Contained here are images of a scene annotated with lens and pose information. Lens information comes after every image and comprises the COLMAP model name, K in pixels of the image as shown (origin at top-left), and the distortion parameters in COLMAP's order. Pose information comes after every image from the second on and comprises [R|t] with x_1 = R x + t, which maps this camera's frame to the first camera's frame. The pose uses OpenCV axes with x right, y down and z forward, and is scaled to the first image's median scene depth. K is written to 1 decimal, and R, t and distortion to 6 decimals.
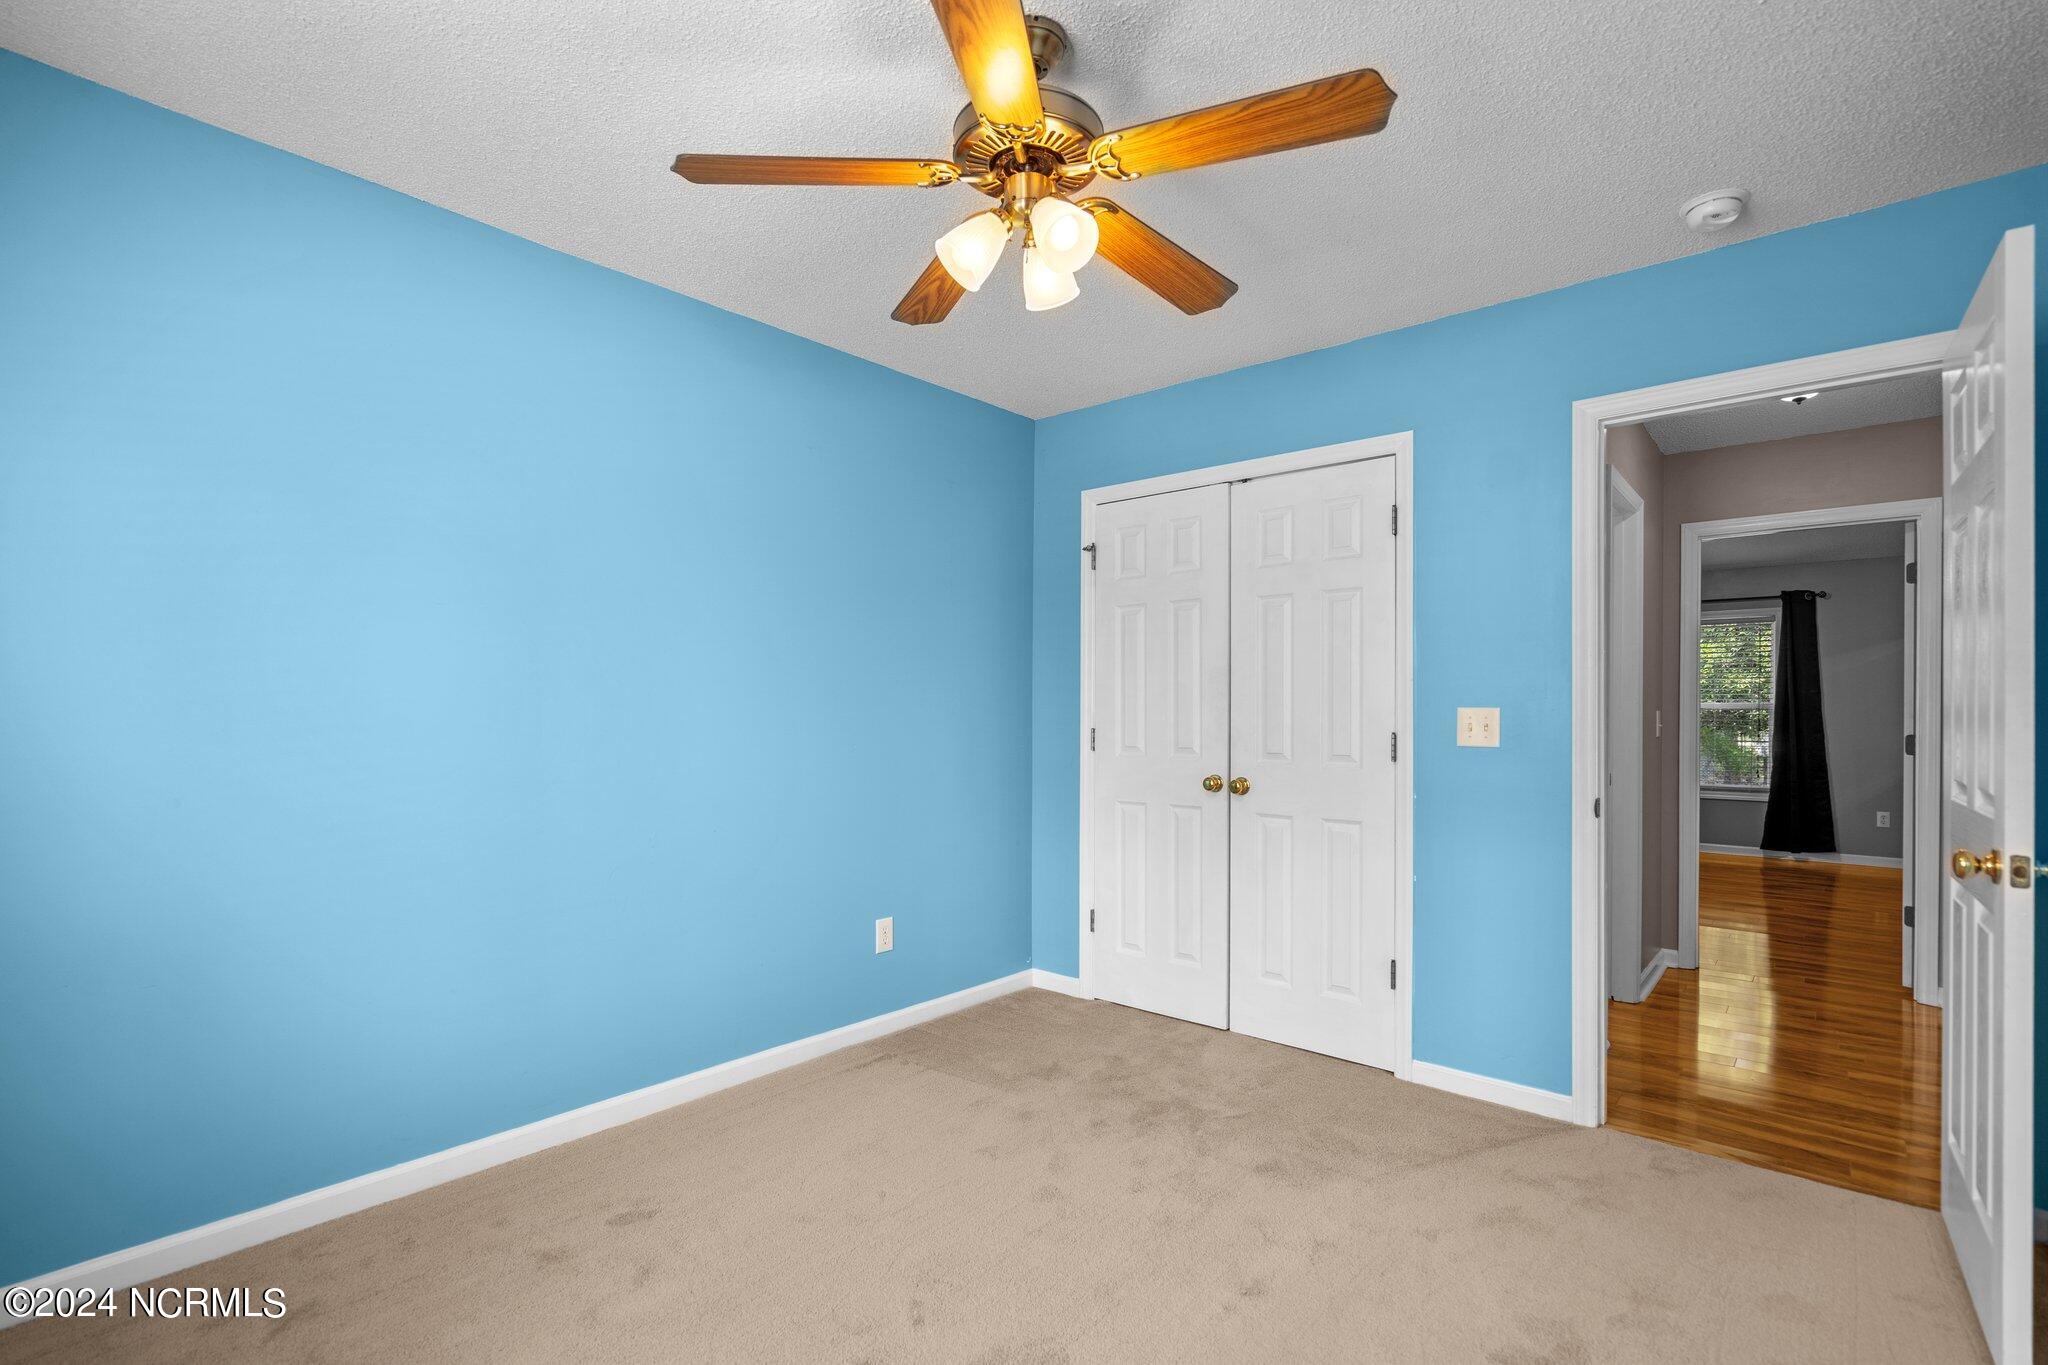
lens RADIAL K [[945.1, 0, 1023.9], [0, 945.1, 714.6], [0, 0, 1]] dist [-0.001170, -0.000145]
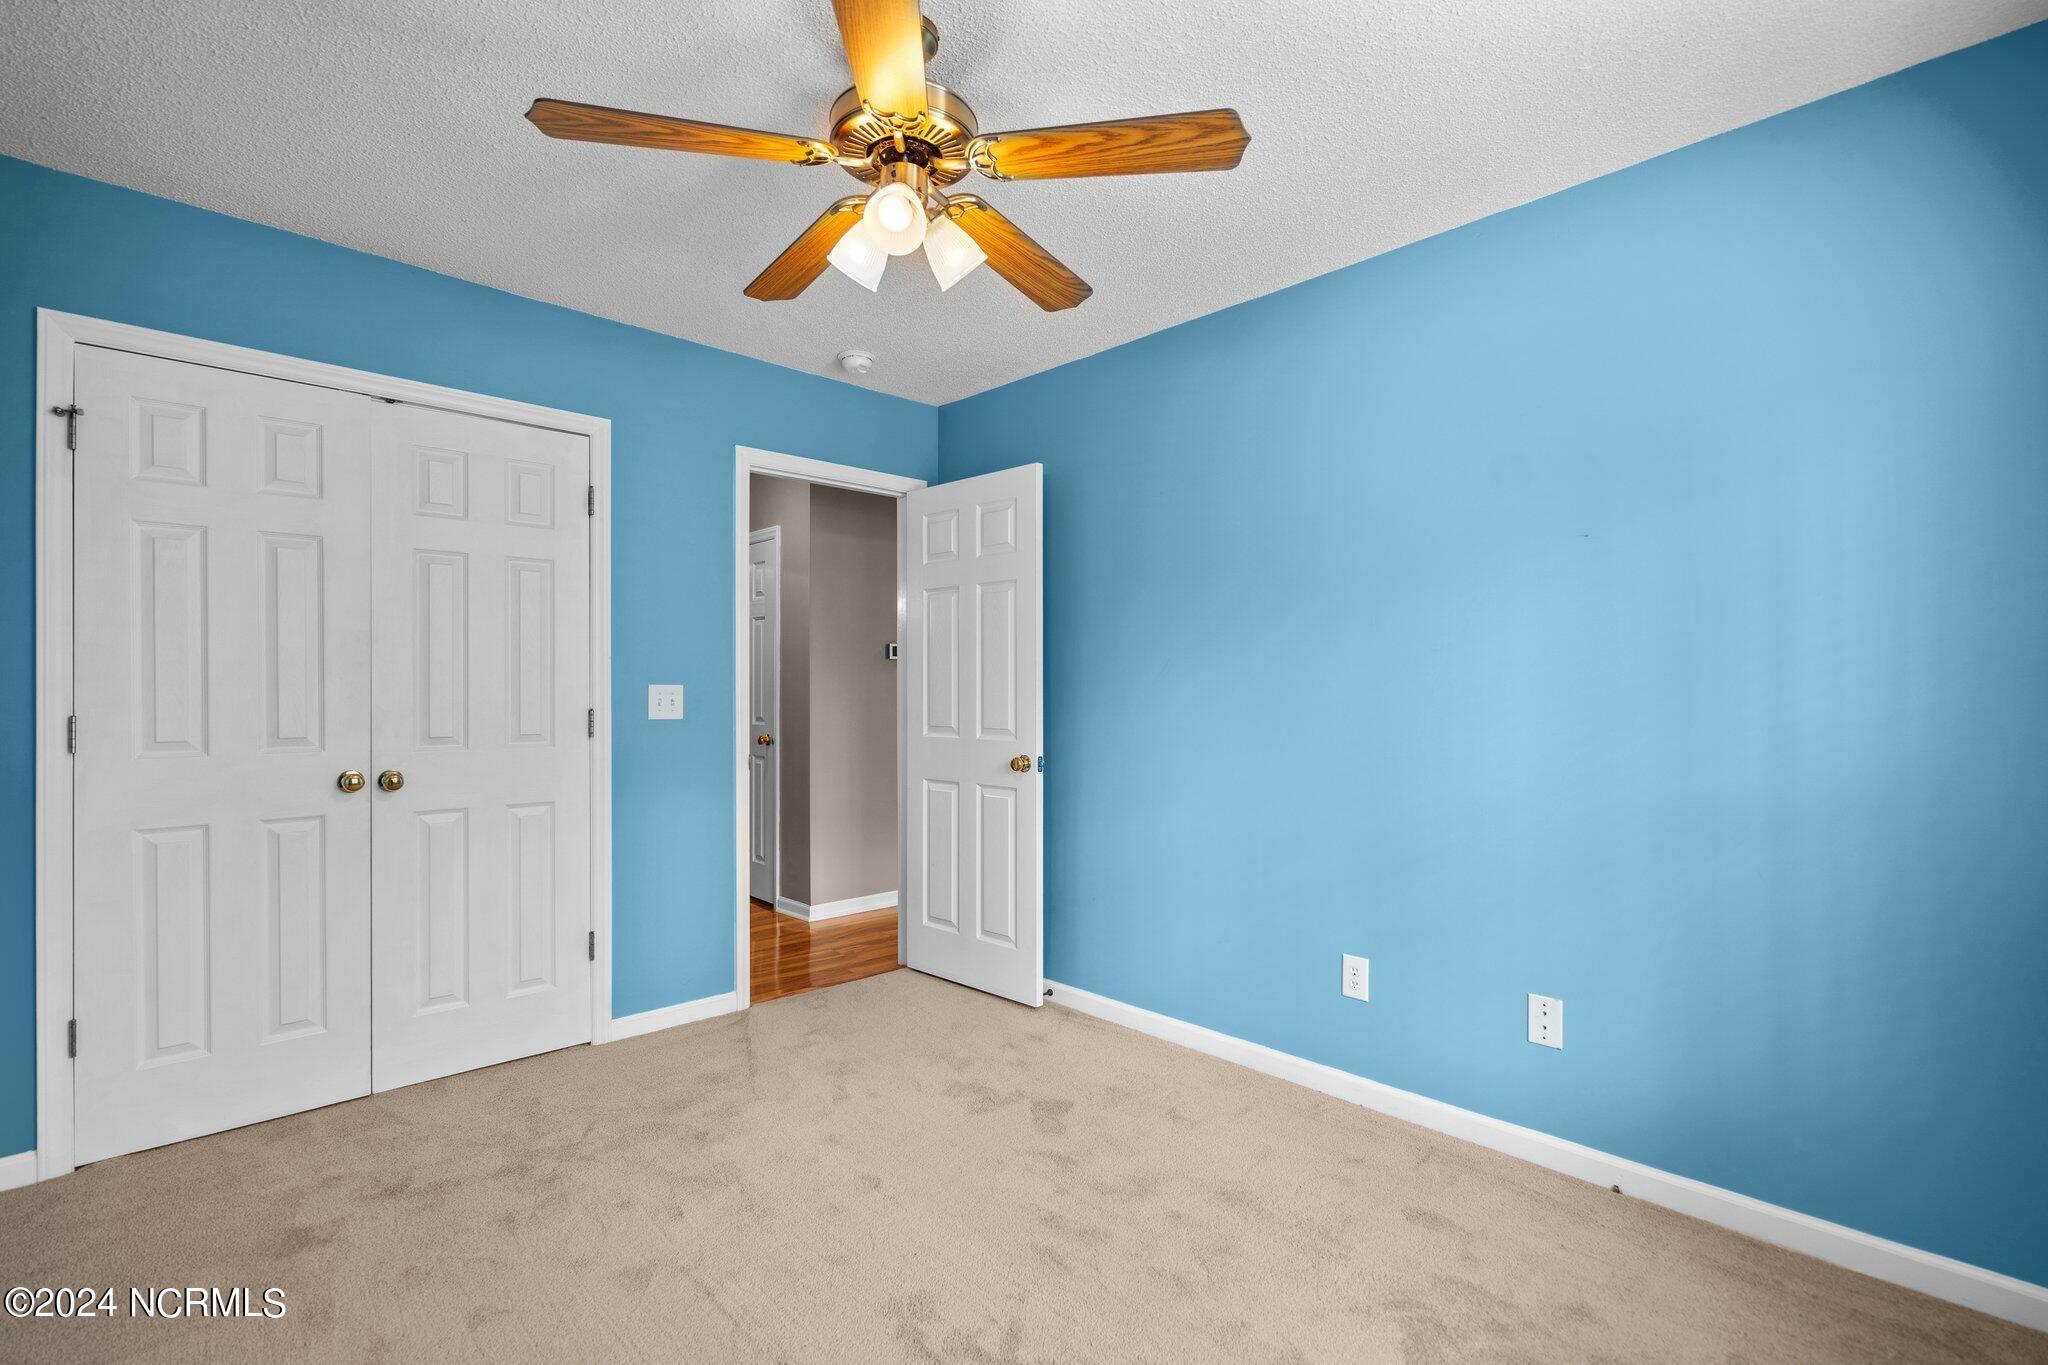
lens RADIAL K [[937.8, 0, 1024.0], [0, 937.8, 682.5], [0, 0, 1]] dist [-0.001556, -0.000016]
pose [[0.106409, 0.000091, 0.994322, -0.568113], [-0.004941, 0.999988, 0.000437, -0.012440], [-0.994310, -0.004960, 0.106408, 0.429086]]
